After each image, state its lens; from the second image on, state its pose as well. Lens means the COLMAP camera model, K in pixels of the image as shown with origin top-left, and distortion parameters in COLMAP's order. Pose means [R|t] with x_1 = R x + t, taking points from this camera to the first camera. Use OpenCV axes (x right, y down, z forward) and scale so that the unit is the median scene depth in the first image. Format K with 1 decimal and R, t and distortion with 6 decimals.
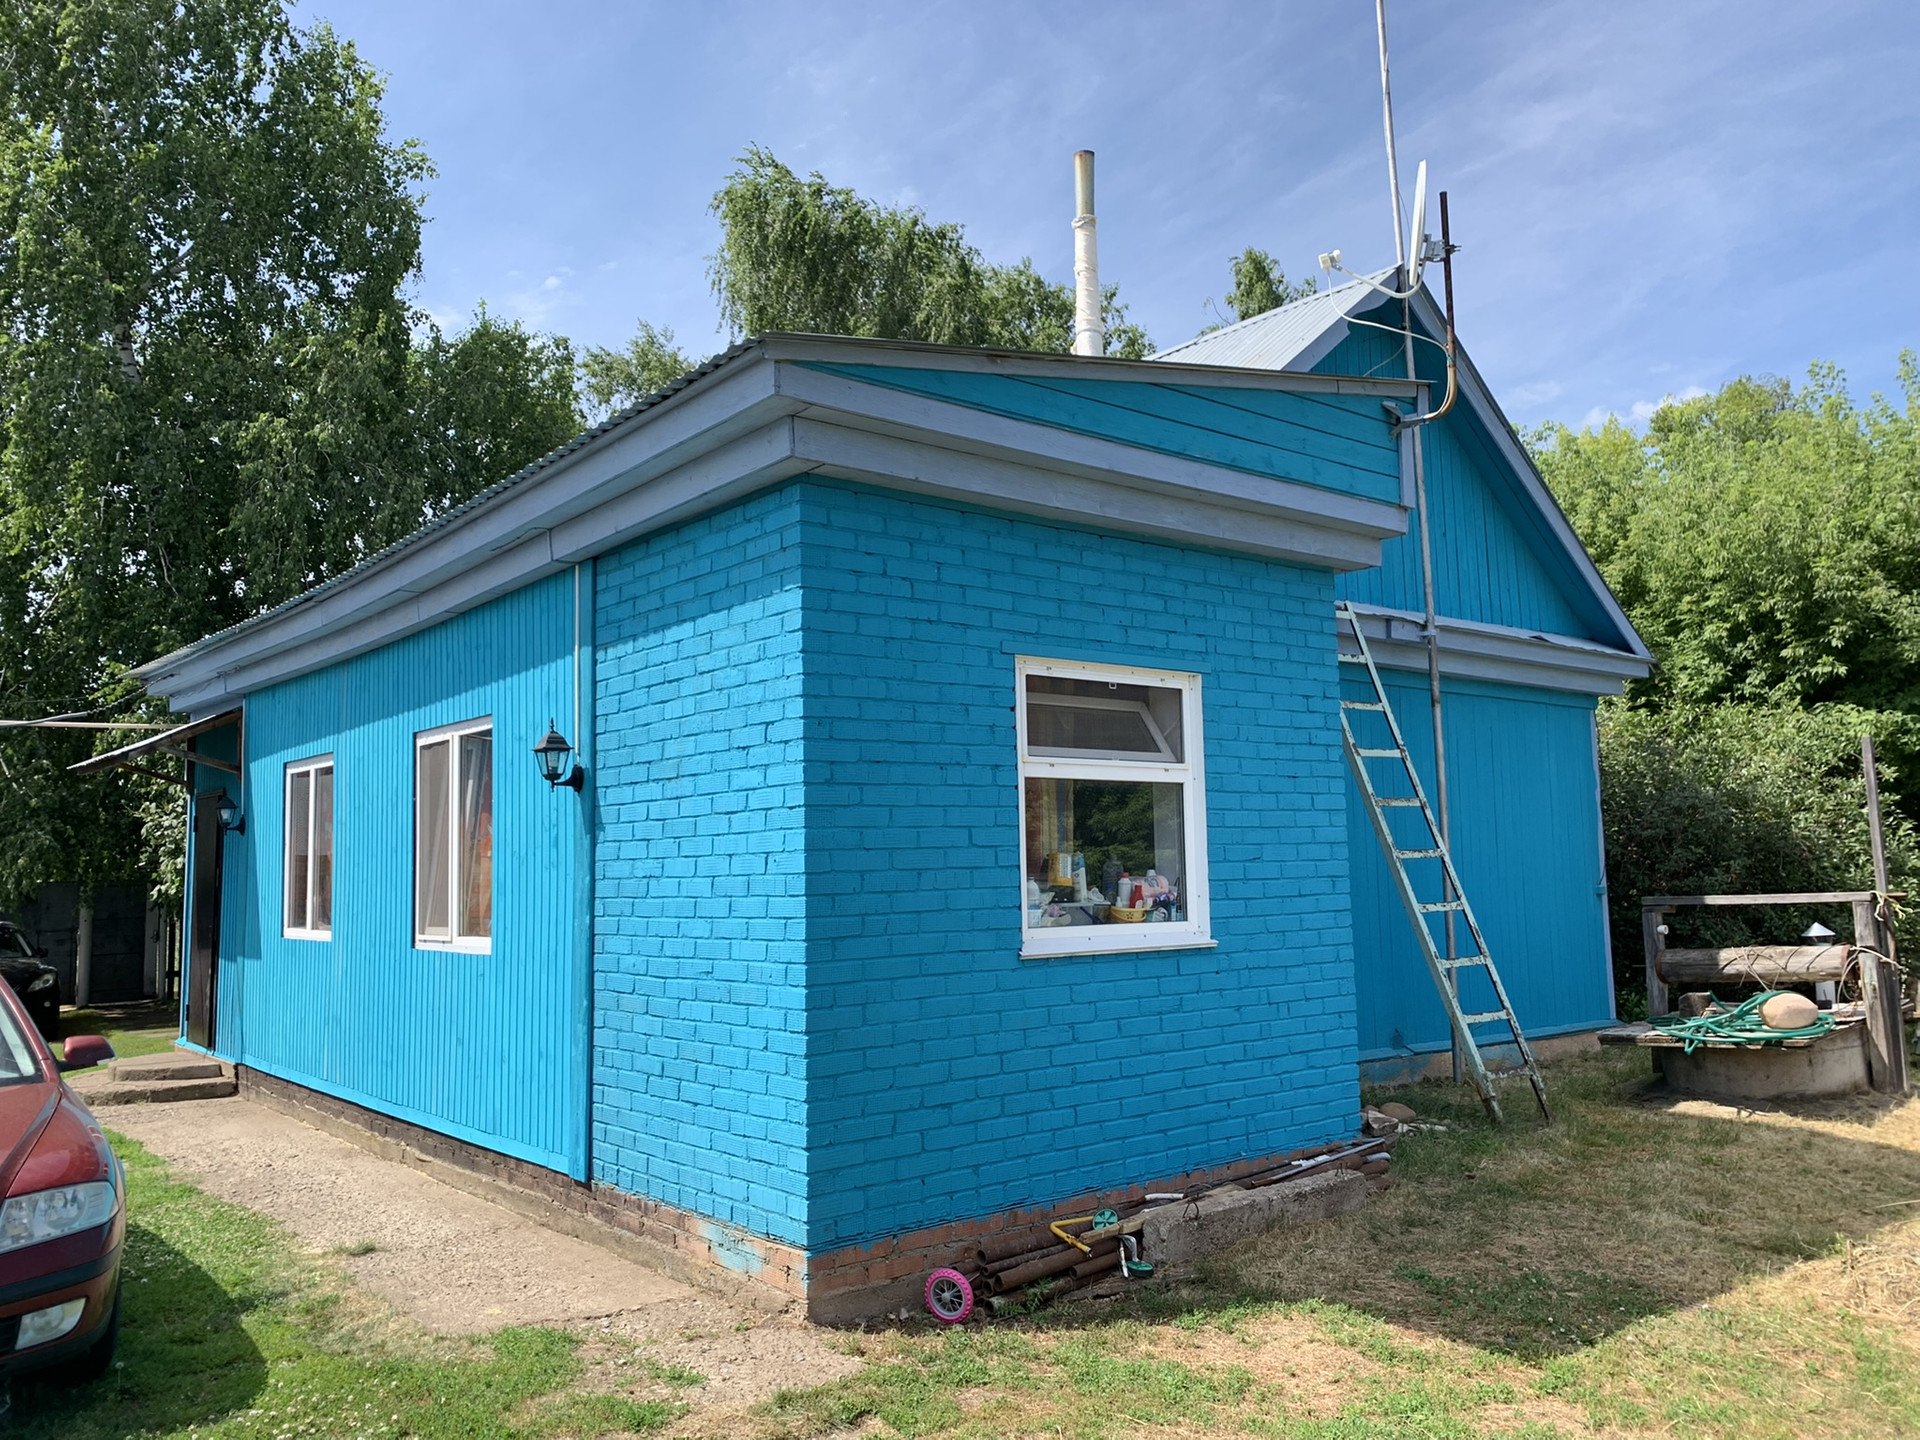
lens RADIAL K [[1498.0, 0, 960.0], [0, 1498.0, 720.0], [0, 0, 1]] dist [0.084777, -0.172900]
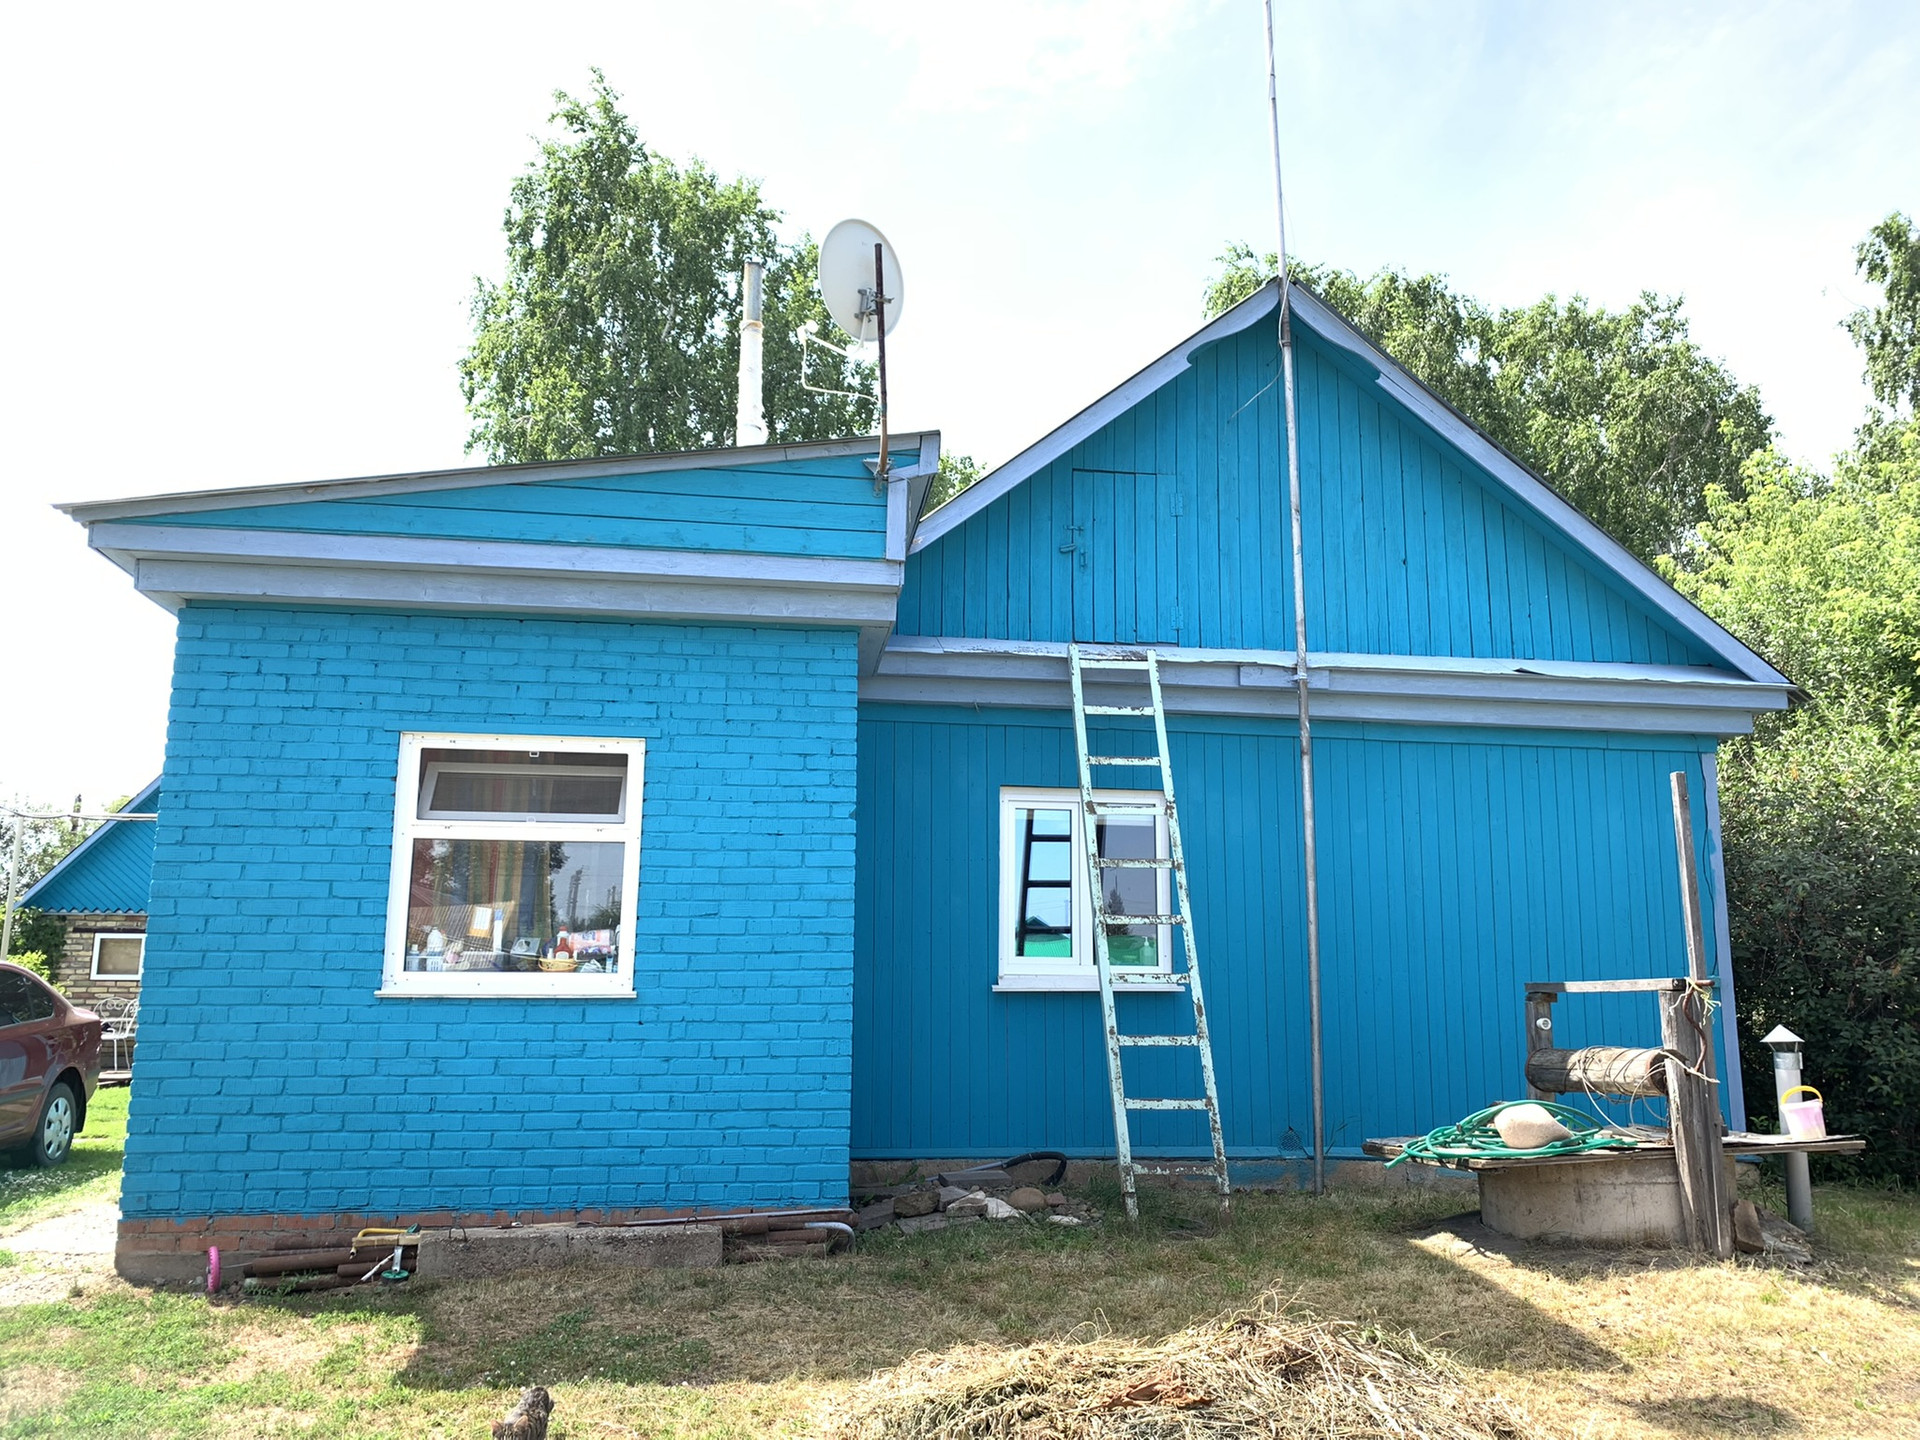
lens RADIAL K [[1498.0, 0, 960.0], [0, 1498.0, 720.0], [0, 0, 1]] dist [0.084777, -0.172900]
pose [[0.851452, -0.060569, -0.520924, 0.965084], [0.028112, 0.997151, -0.069992, 0.039236], [0.523679, 0.044951, 0.850729, 0.225371]]
